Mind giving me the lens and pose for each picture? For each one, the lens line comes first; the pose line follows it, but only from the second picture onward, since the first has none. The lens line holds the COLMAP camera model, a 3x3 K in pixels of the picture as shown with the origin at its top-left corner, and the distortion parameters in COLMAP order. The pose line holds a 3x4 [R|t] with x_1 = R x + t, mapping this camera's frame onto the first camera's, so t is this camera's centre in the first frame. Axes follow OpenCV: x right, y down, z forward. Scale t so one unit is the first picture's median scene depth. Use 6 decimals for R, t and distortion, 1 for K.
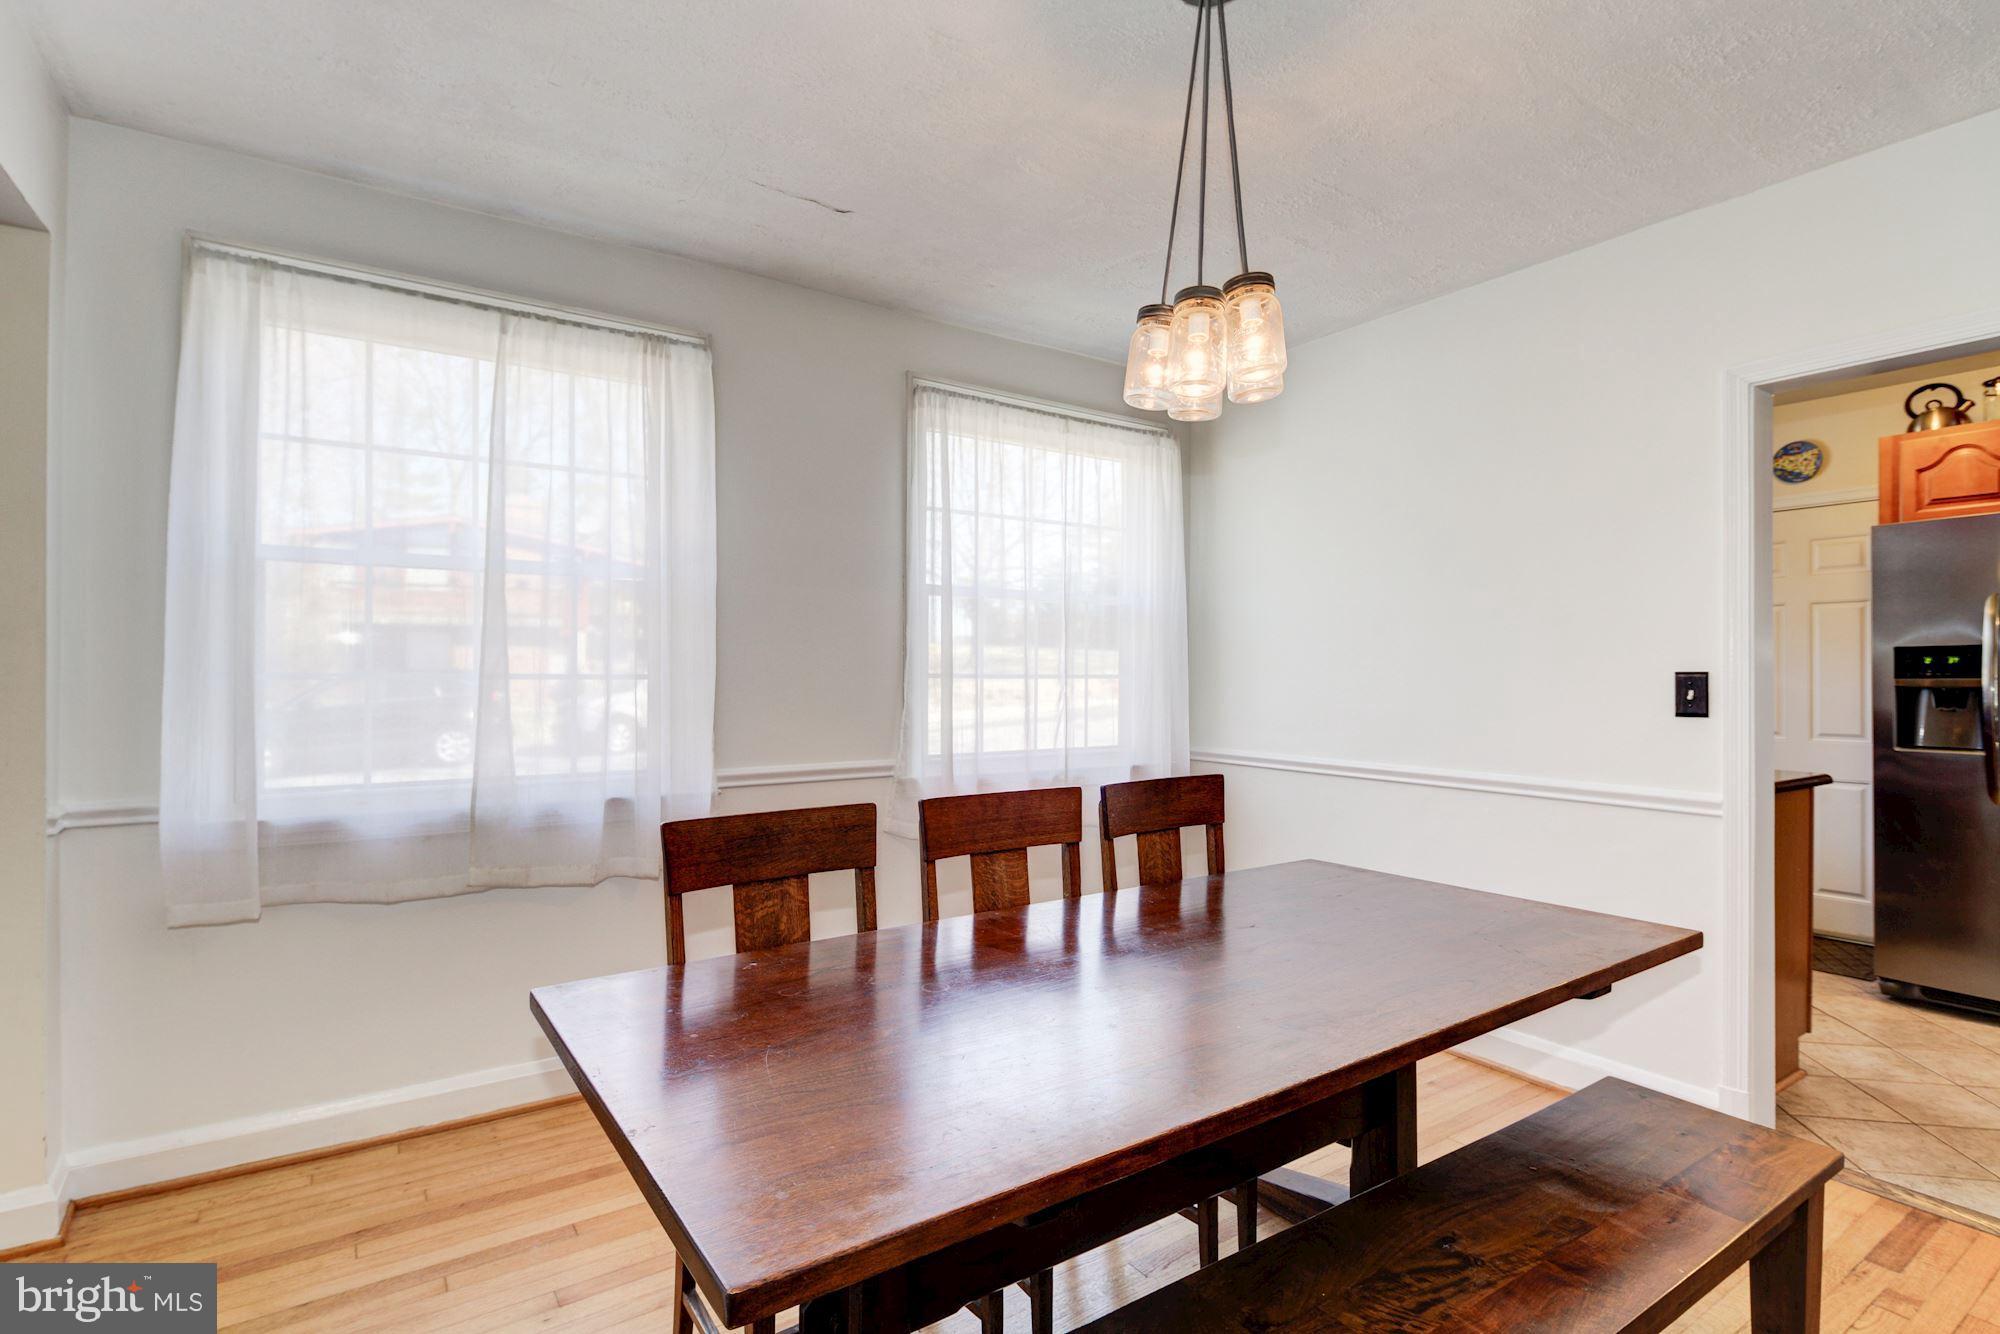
lens RADIAL K [[980.4, 0, 994.2], [0, 980.4, 674.4], [0, 0, 1]] dist [0.008684, -0.002698]
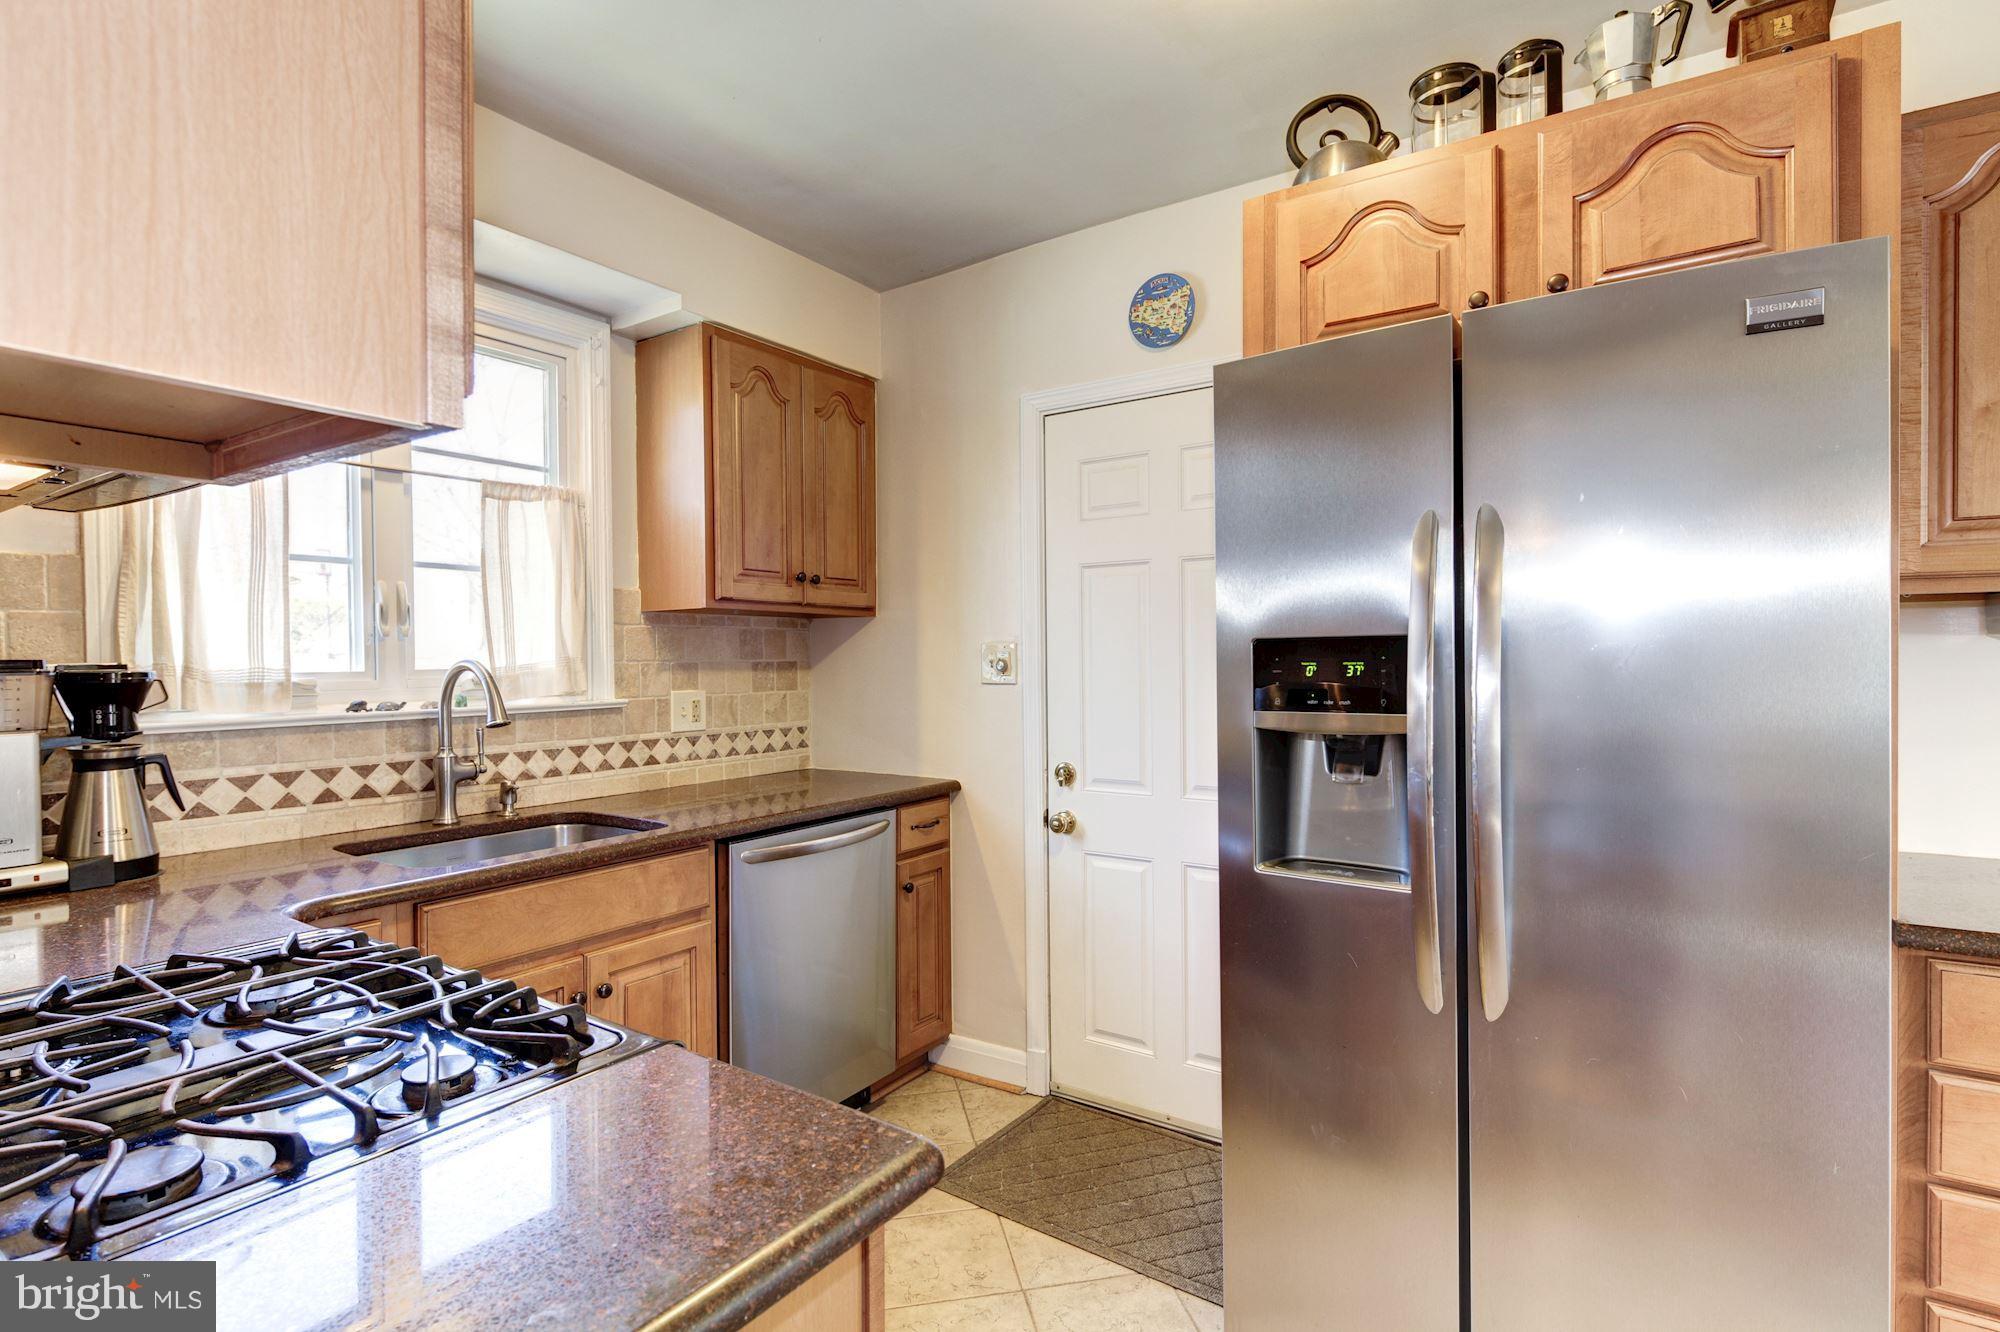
lens RADIAL K [[980.4, 0, 948.4], [0, 980.4, 649.0], [0, 0, 1]] dist [0.008684, -0.002698]
pose [[0.944637, 0.003449, 0.328098, 0.631336], [-0.001996, 0.999987, -0.004764, -0.020087], [-0.328110, 0.003845, 0.944632, 0.620976]]
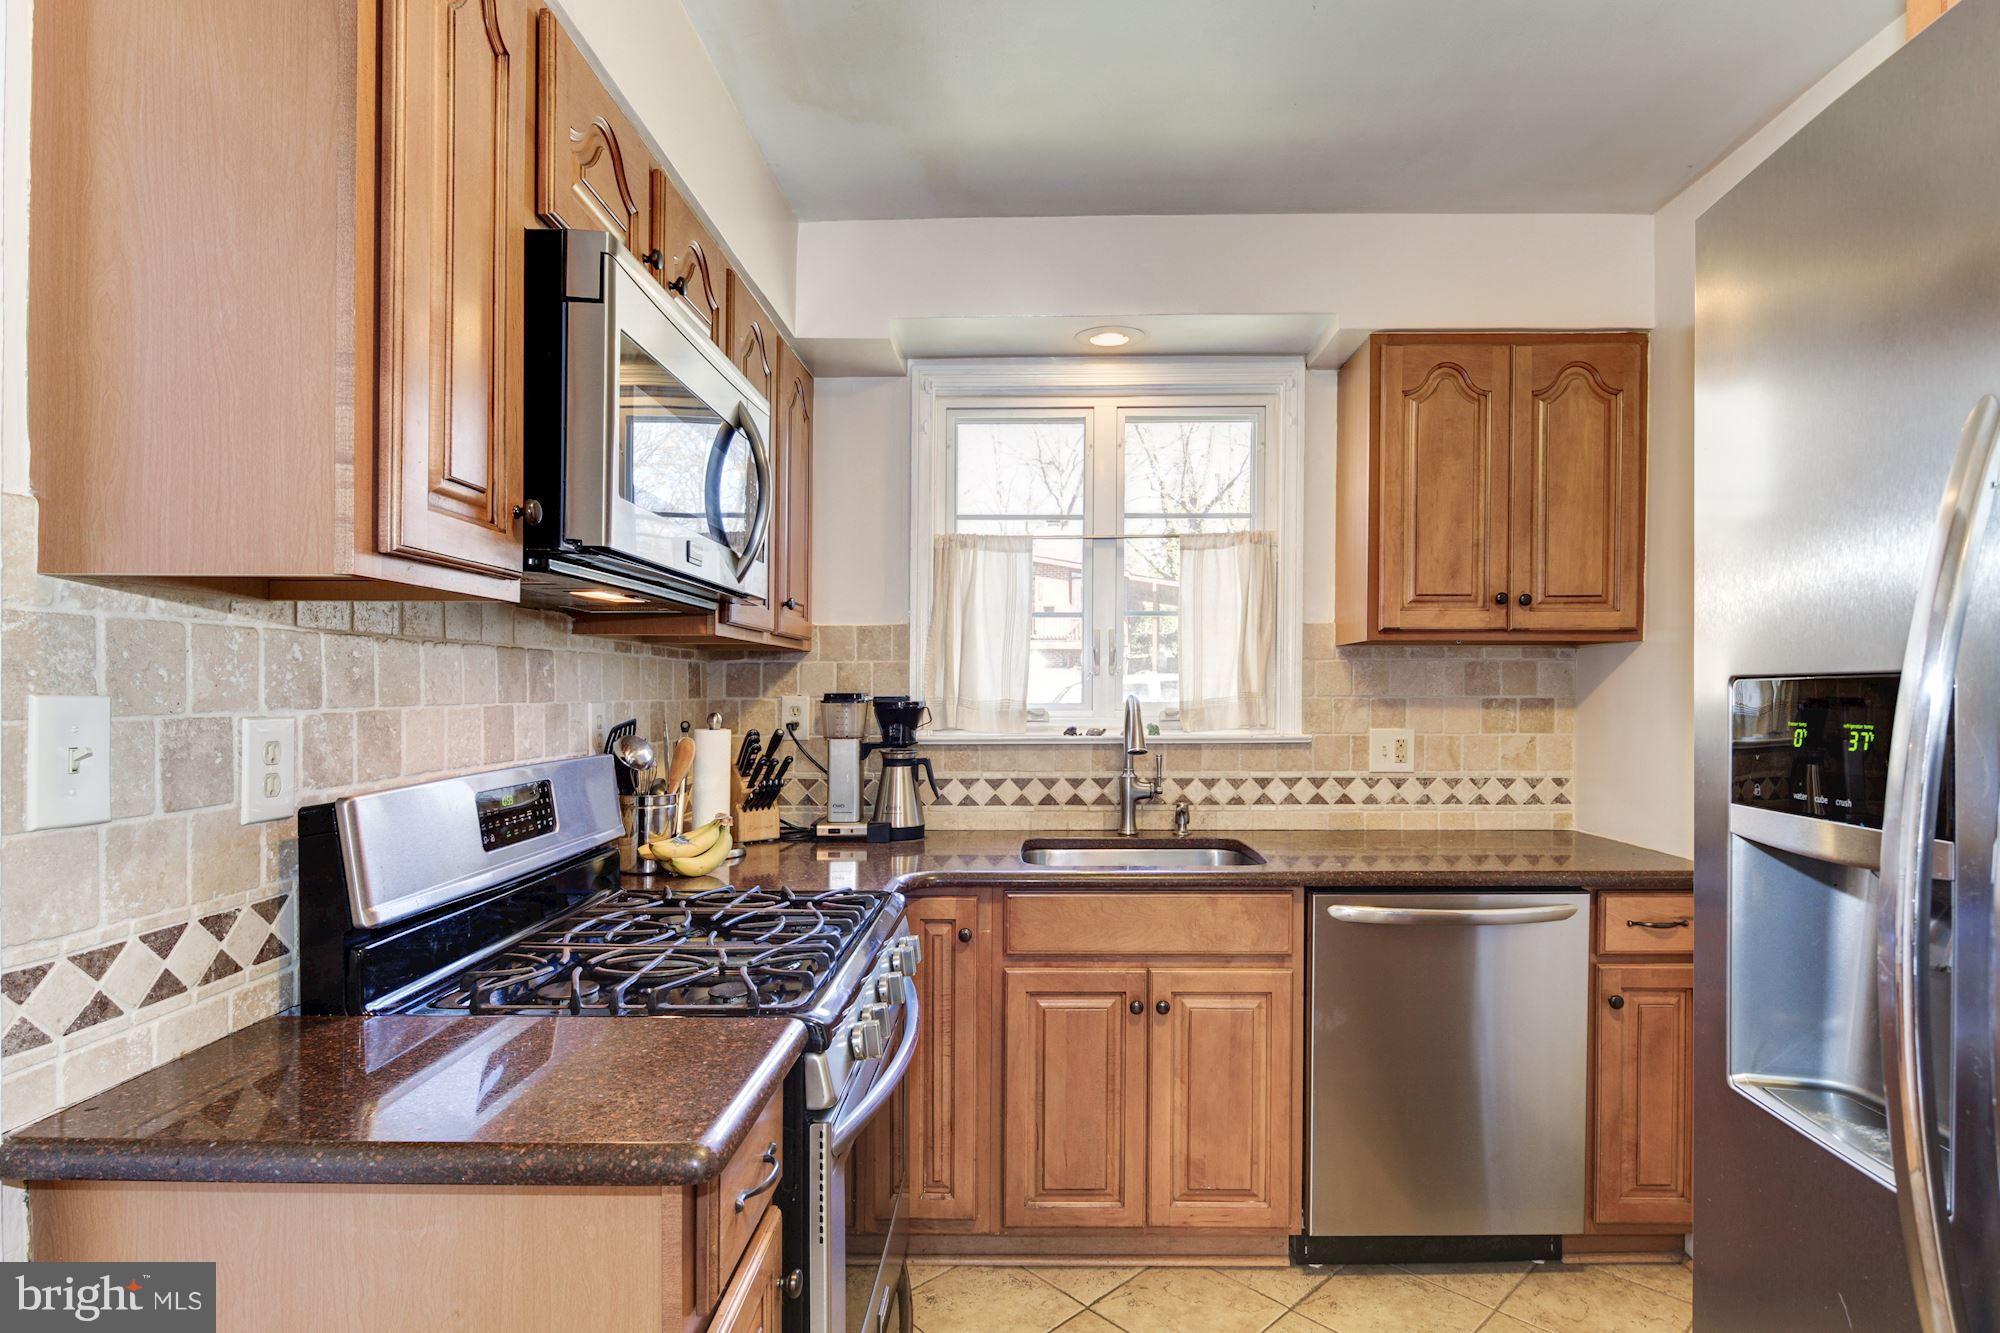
lens RADIAL K [[980.4, 0, 1019.7], [0, 980.4, 669.4], [0, 0, 1]] dist [0.008684, -0.002698]
pose [[0.811678, -0.006144, -0.584073, 0.855822], [-0.000656, 0.999934, -0.011431, -0.024781], [0.584105, 0.009662, 0.811621, 0.667348]]
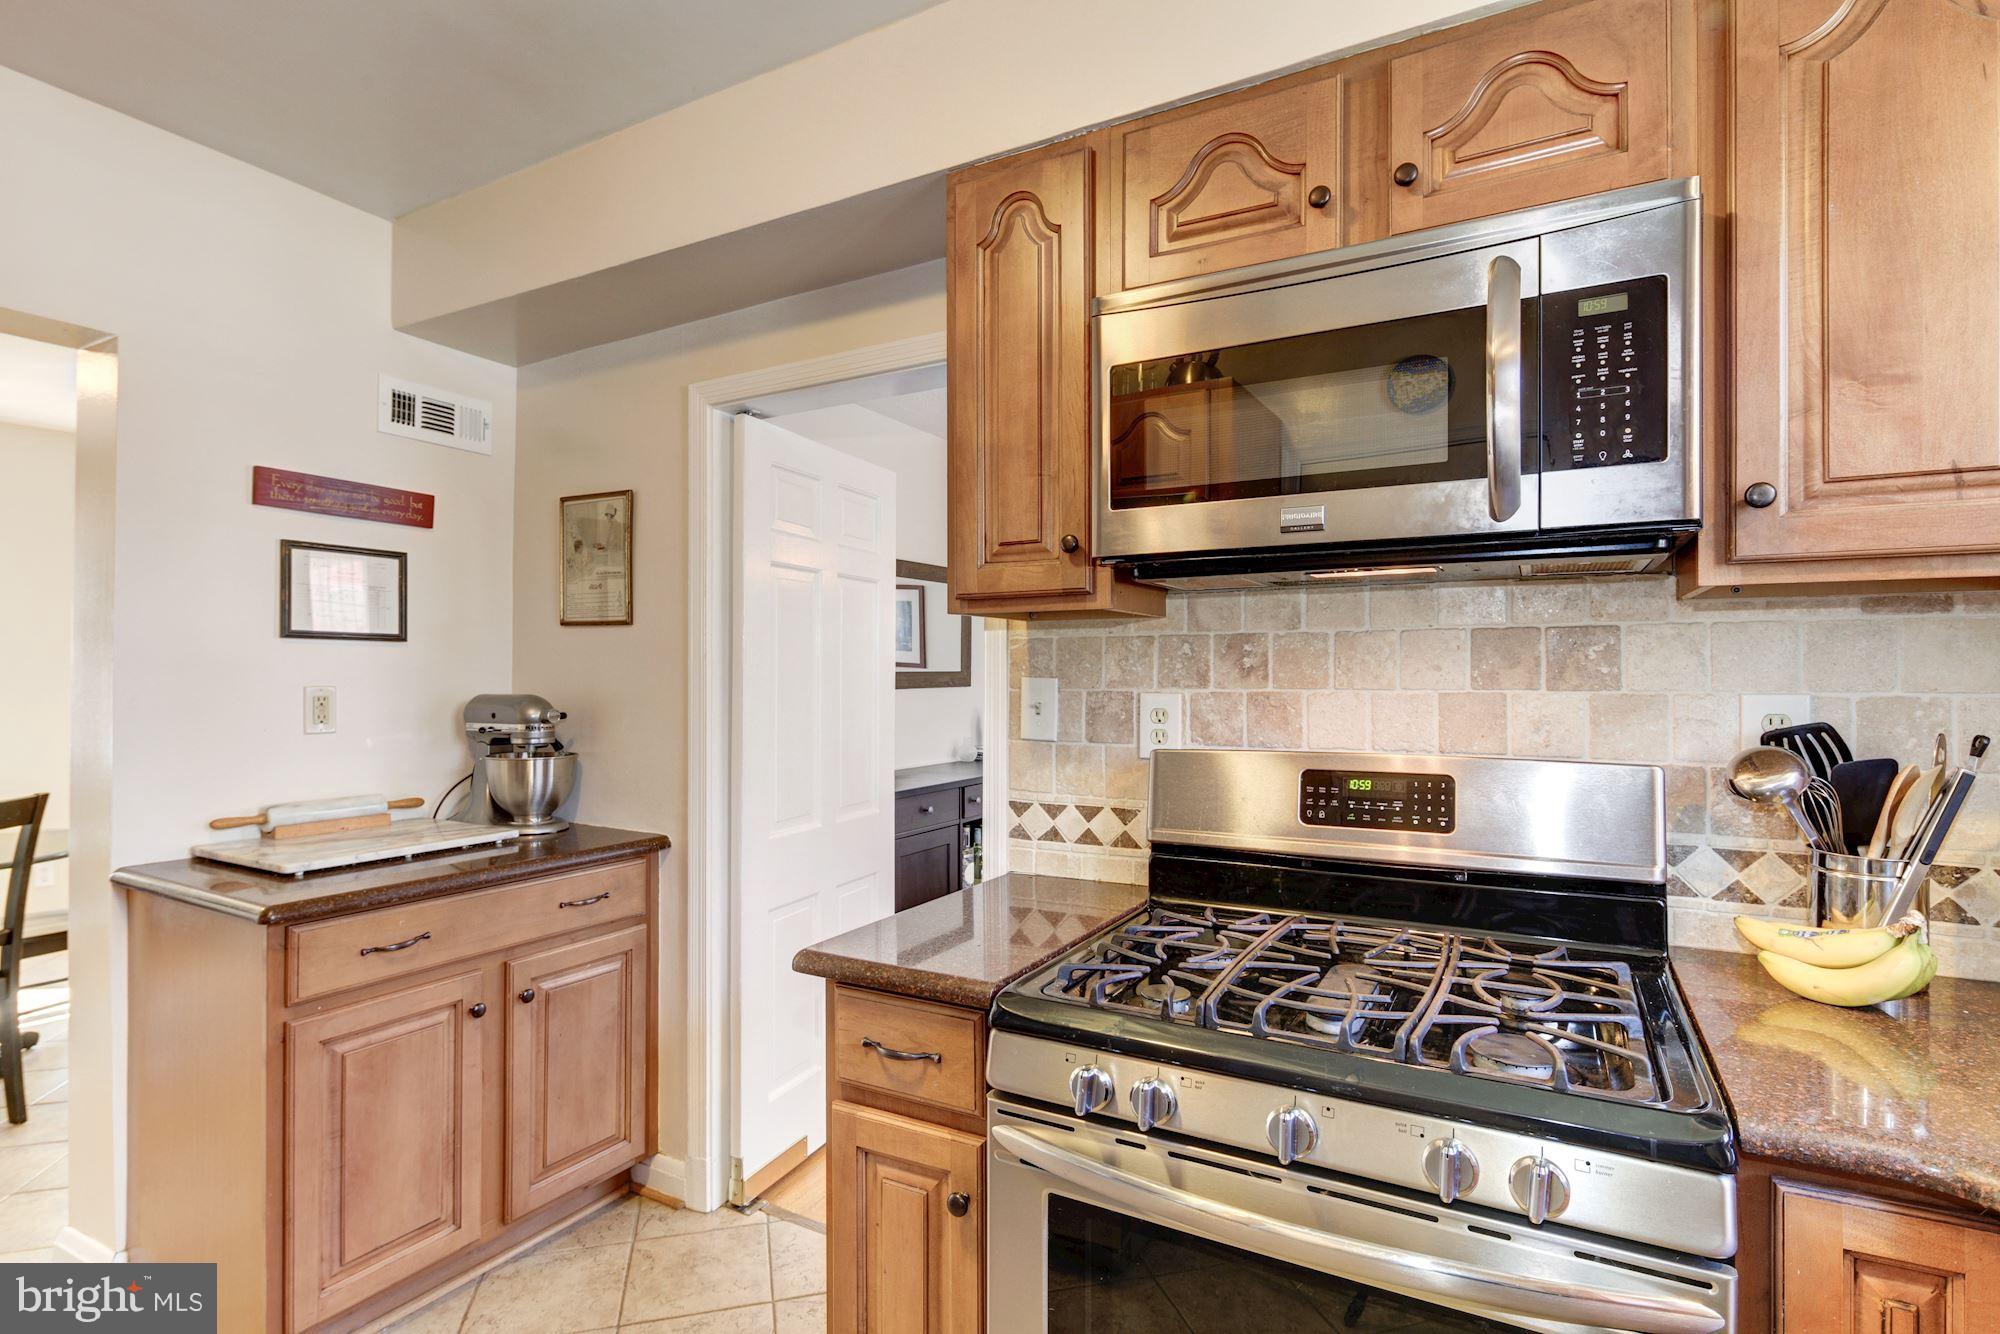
lens RADIAL K [[980.4, 0, 1001.6], [0, 980.4, 674.4], [0, 0, 1]] dist [0.008684, -0.002698]
pose [[-0.901667, 0.000325, -0.432430, 0.759841], [0.004349, 0.999956, -0.008315, -0.018488], [0.432408, -0.009378, -0.901629, 1.164237]]
